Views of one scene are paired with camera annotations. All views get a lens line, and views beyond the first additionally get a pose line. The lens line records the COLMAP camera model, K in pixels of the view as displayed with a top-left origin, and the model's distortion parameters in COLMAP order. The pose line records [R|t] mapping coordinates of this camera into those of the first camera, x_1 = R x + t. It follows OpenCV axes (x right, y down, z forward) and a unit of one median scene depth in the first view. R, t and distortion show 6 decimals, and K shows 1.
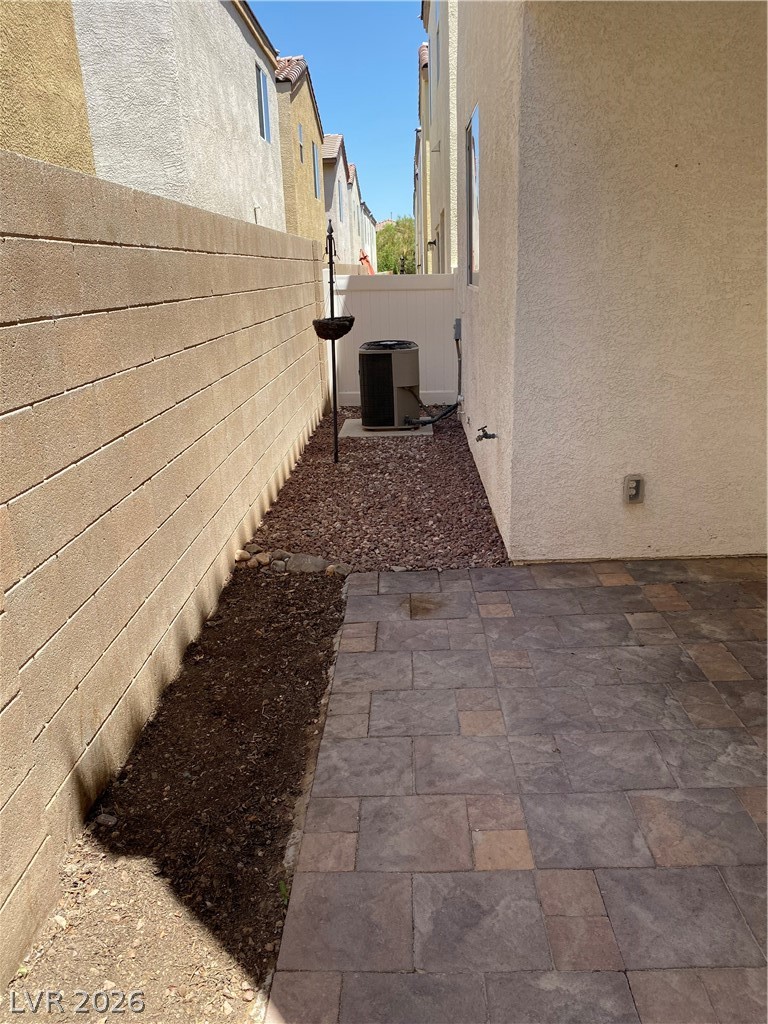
lens RADIAL K [[781.3, 0, 383.2], [0, 781.3, 513.7], [0, 0, 1]] dist [0.013140, -0.010691]
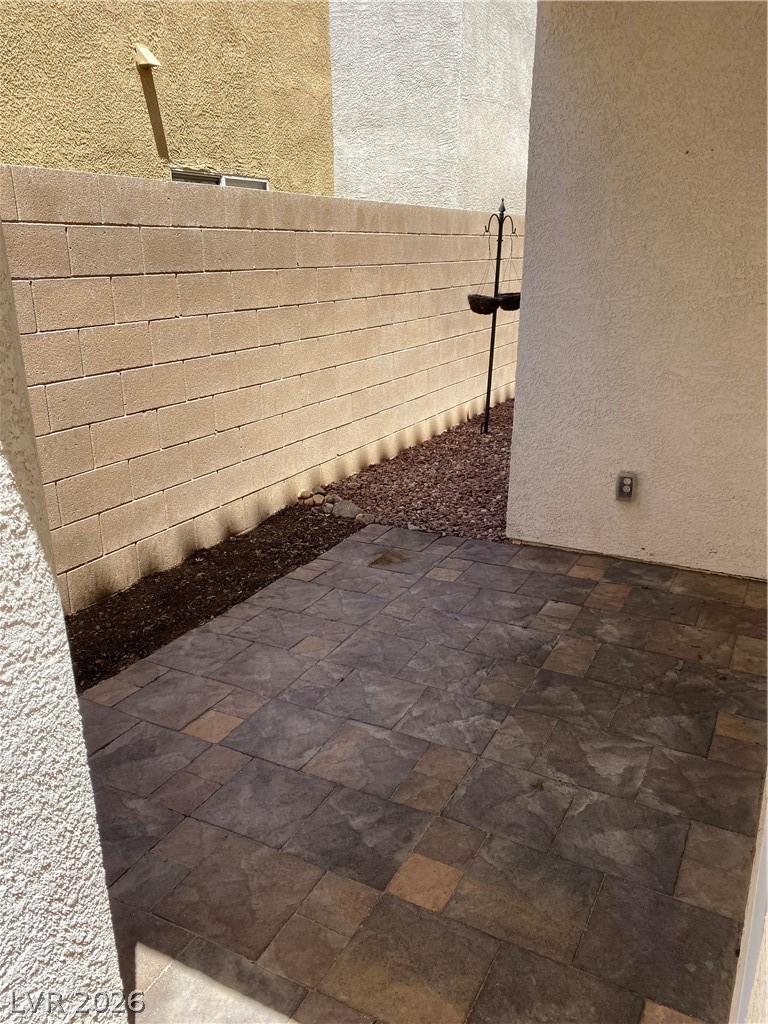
lens RADIAL K [[781.3, 0, 377.9], [0, 781.3, 510.9], [0, 0, 1]] dist [0.013140, -0.010691]
pose [[0.899070, 0.169579, -0.403628, 0.477310], [-0.157092, 0.985500, 0.064127, -0.016538], [0.408649, 0.005752, 0.912673, -0.018323]]
